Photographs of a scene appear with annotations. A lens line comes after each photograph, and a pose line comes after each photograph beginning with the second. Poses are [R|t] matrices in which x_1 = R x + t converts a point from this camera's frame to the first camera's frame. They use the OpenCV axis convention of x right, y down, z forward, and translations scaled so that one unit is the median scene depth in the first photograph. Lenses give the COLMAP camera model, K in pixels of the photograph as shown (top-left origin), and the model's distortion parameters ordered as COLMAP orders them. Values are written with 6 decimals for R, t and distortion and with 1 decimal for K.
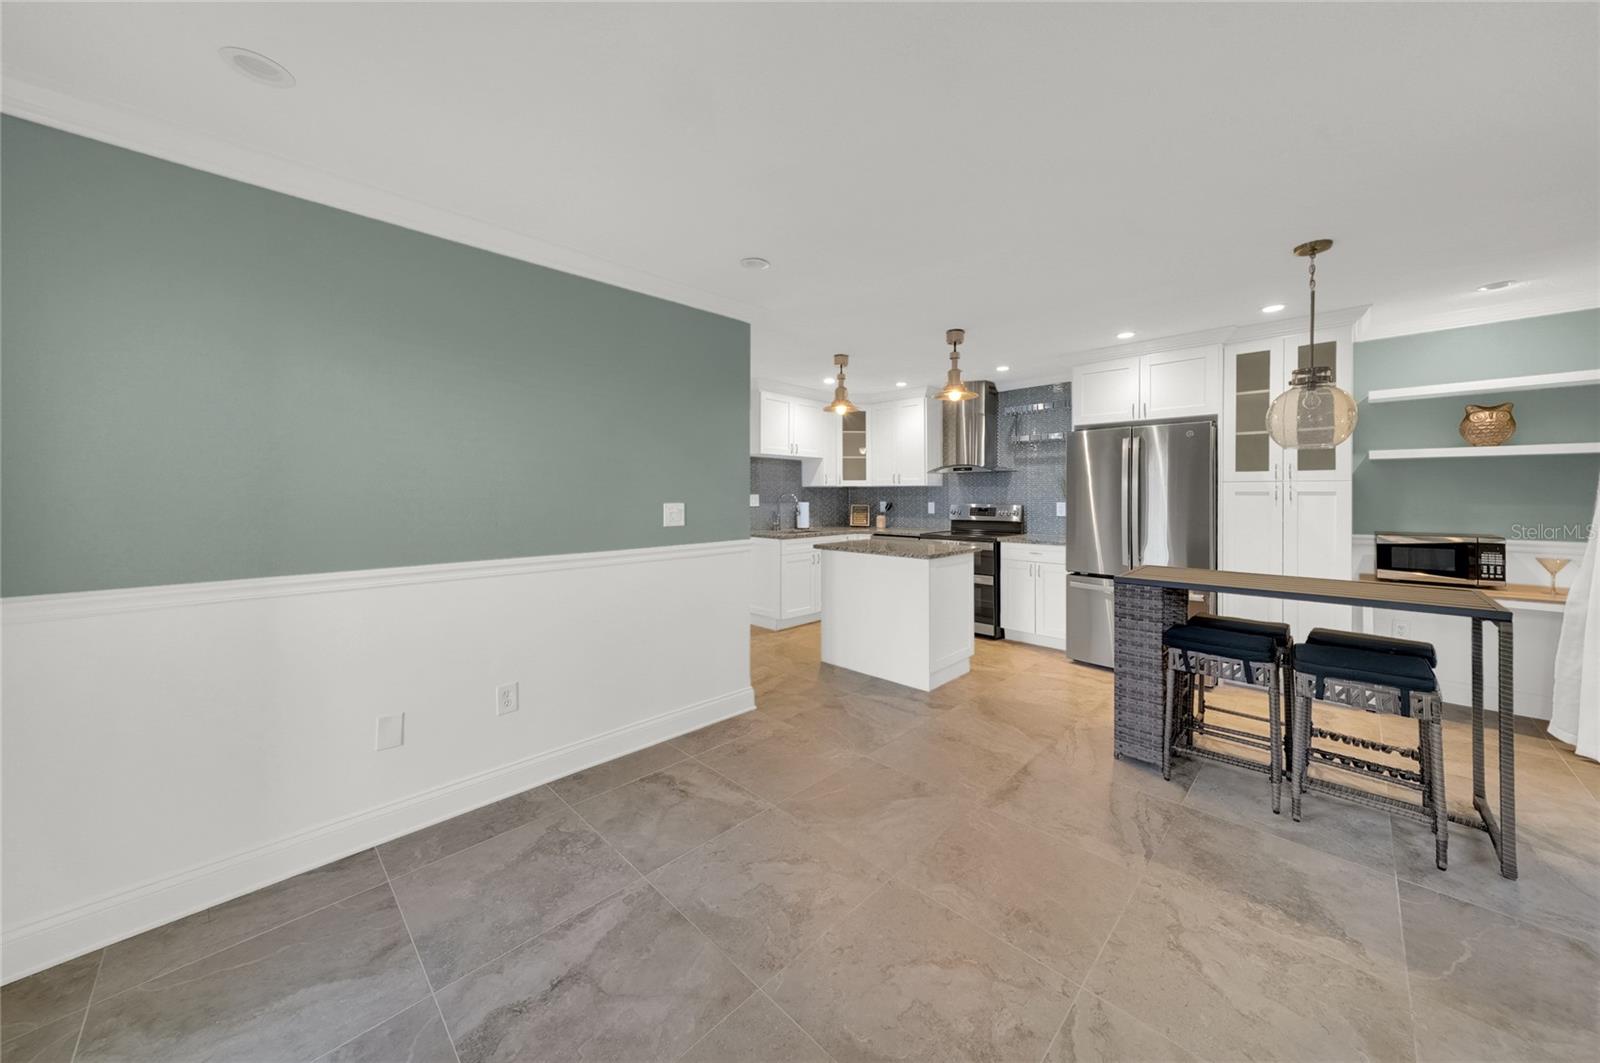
lens RADIAL K [[553.9, 0, 801.6], [0, 553.9, 499.2], [0, 0, 1]] dist [0.002033, 0.000243]
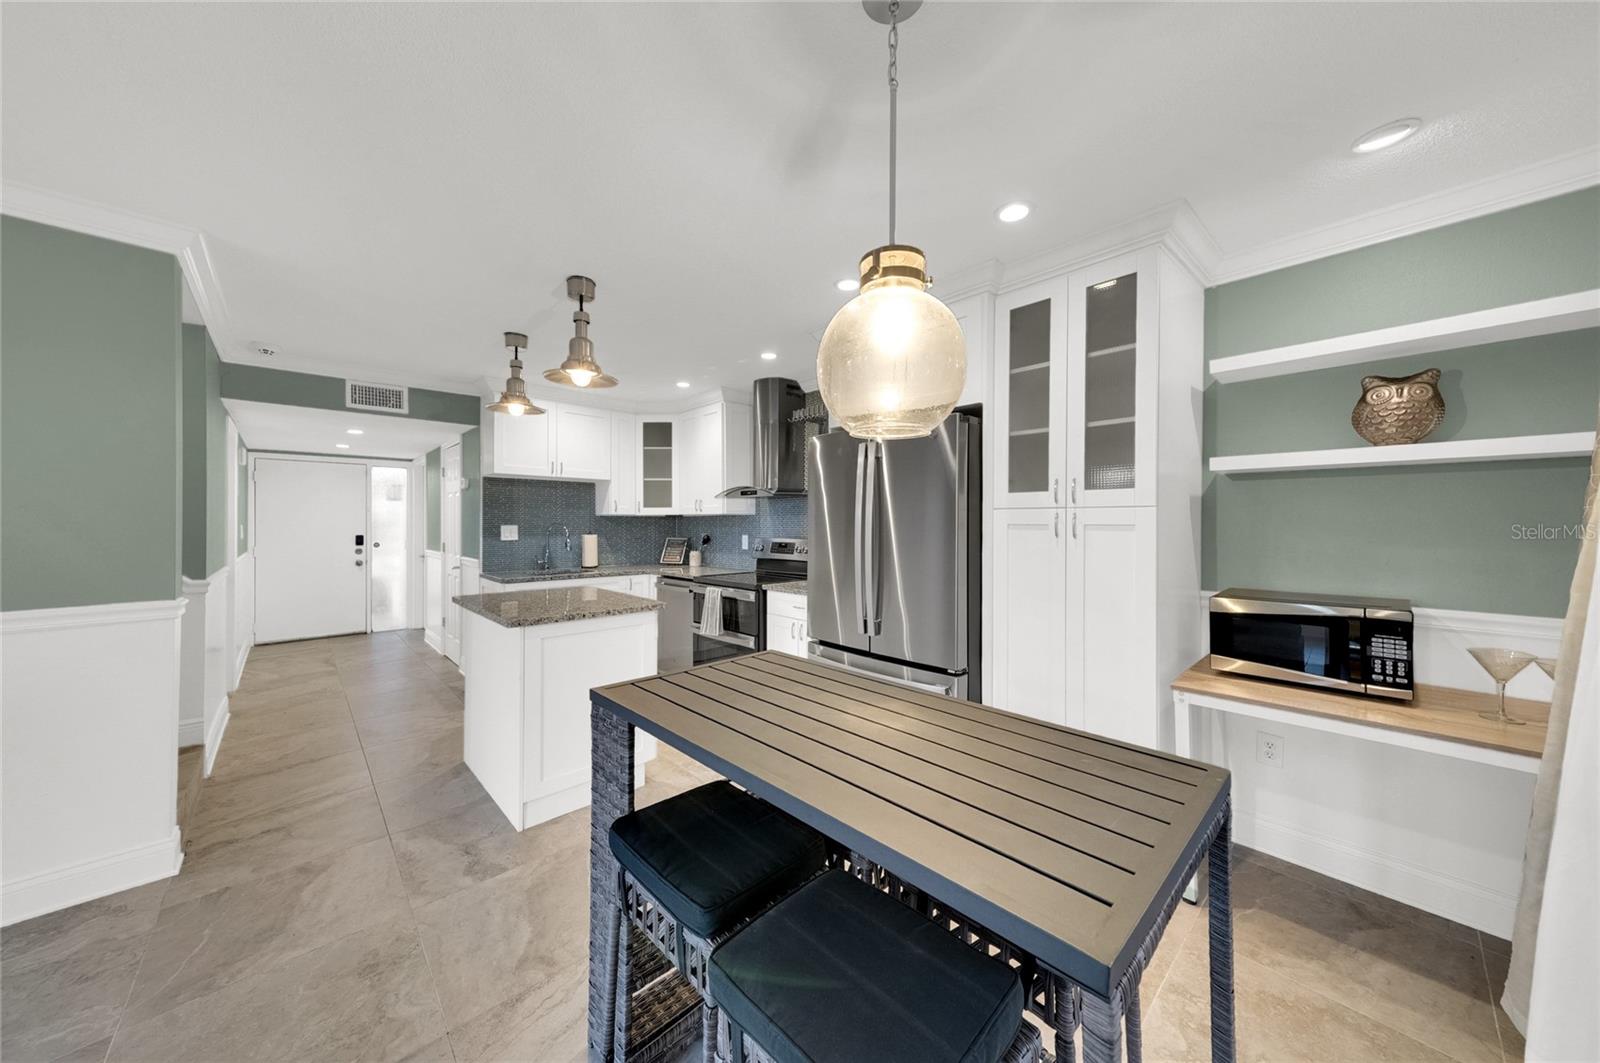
lens RADIAL K [[546.2, 0, 806.3], [0, 546.2, 521.6], [0, 0, 1]] dist [0.011449, -0.000010]
pose [[0.999275, 0.000556, -0.038057, 0.466975], [-0.000947, 0.999947, -0.010241, -0.007359], [0.038049, 0.010270, 0.999223, 0.292667]]
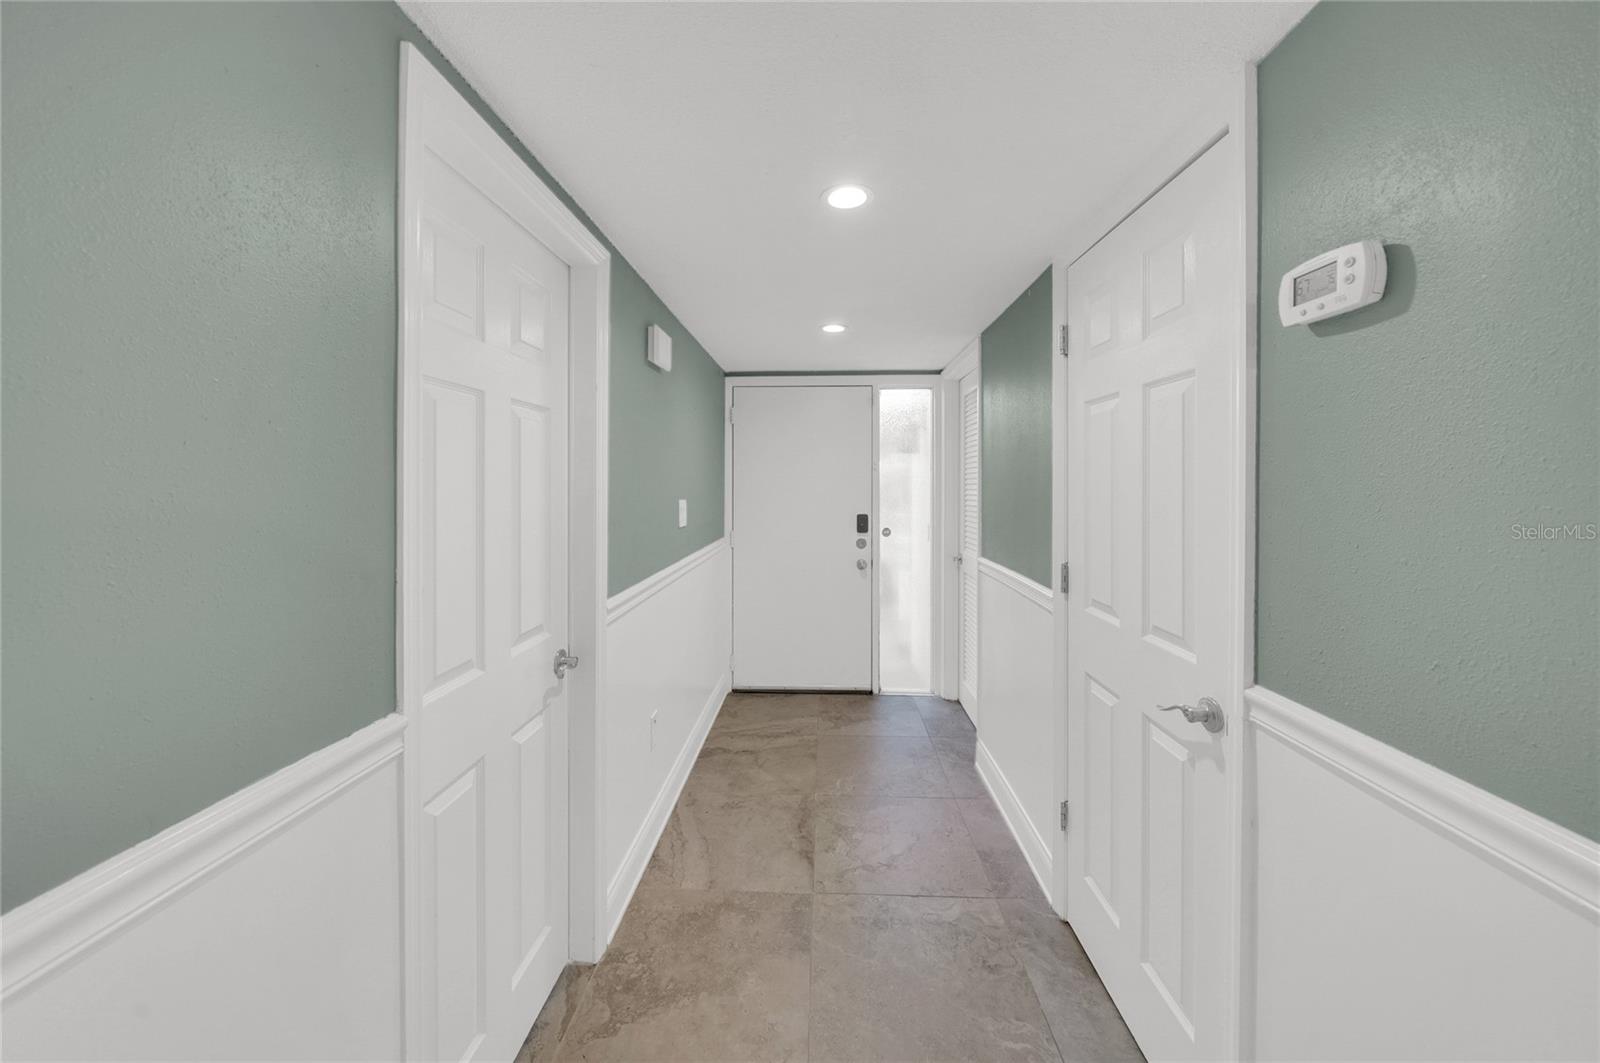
lens RADIAL K [[571.3, 0, 805.2], [0, 571.3, 491.3], [0, 0, 1]] dist [-0.004050, 0.000120]
pose [[0.677414, 0.011306, -0.735515, -0.193336], [-0.006844, 0.999935, 0.009068, -0.025003], [0.735570, -0.001108, 0.677447, 1.053805]]
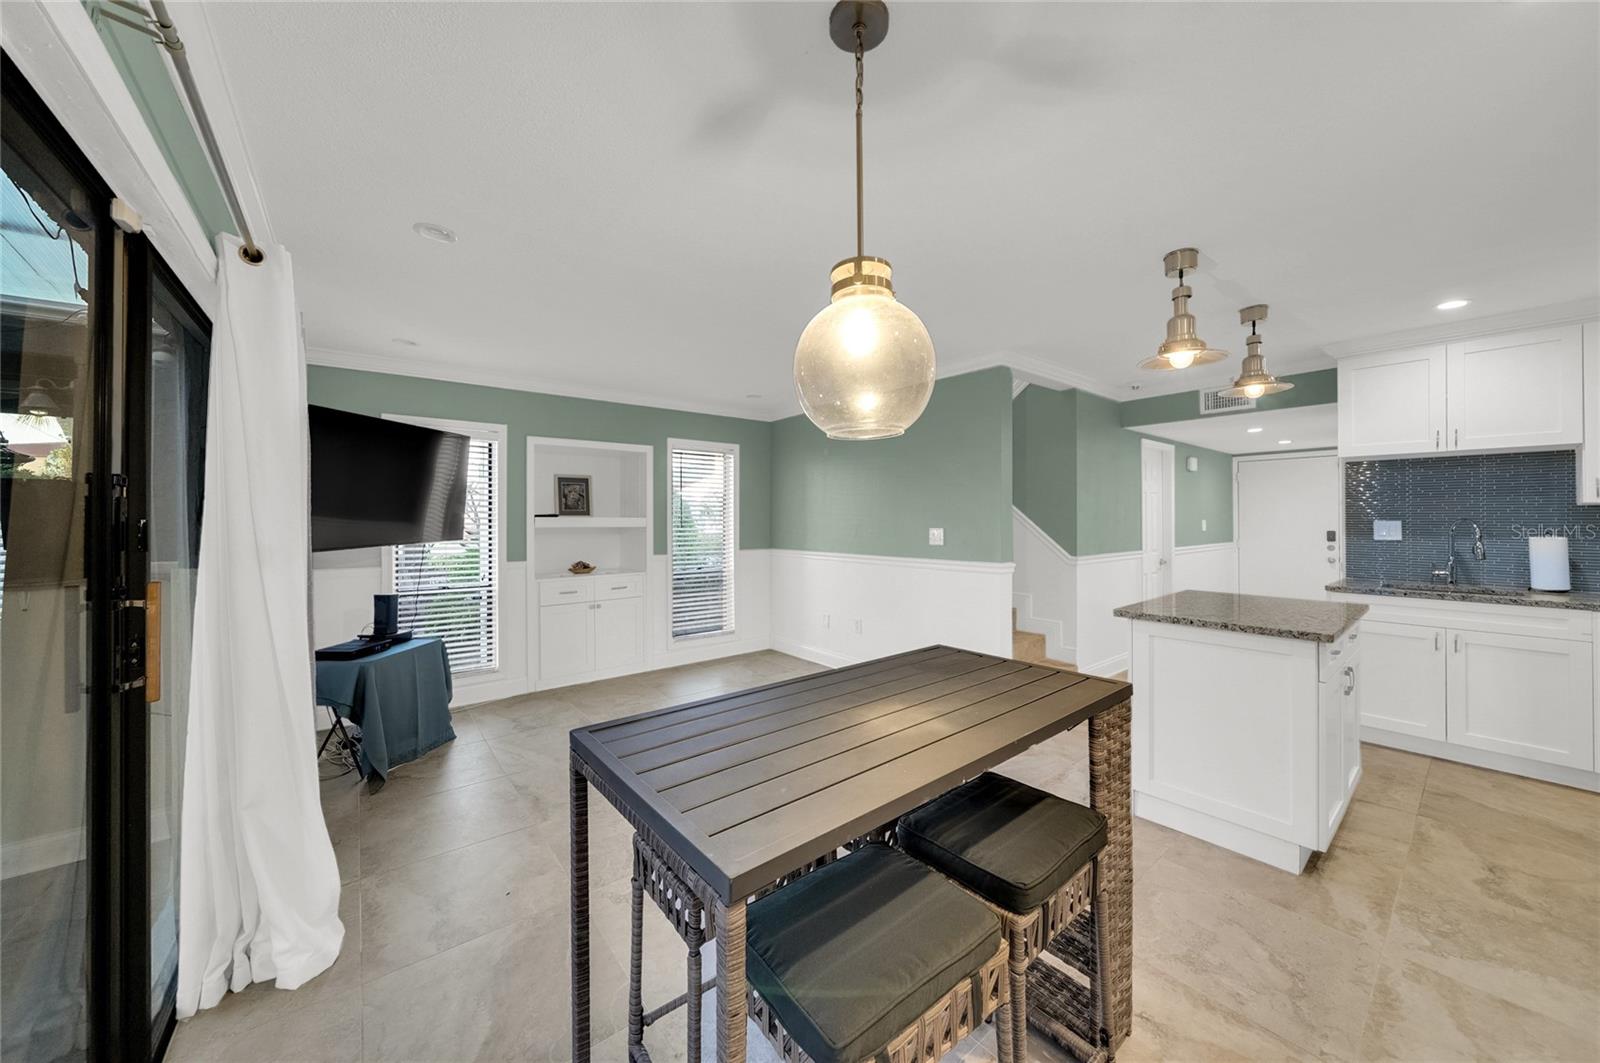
lens RADIAL K [[563.8, 0, 803.8], [0, 563.8, 516.8], [0, 0, 1]] dist [-0.005011, 0.000269]
pose [[-0.109554, -0.002307, -0.993978, 0.761222], [-0.004530, 0.999988, -0.001821, -0.011061], [0.993971, 0.004303, -0.109563, 0.538387]]
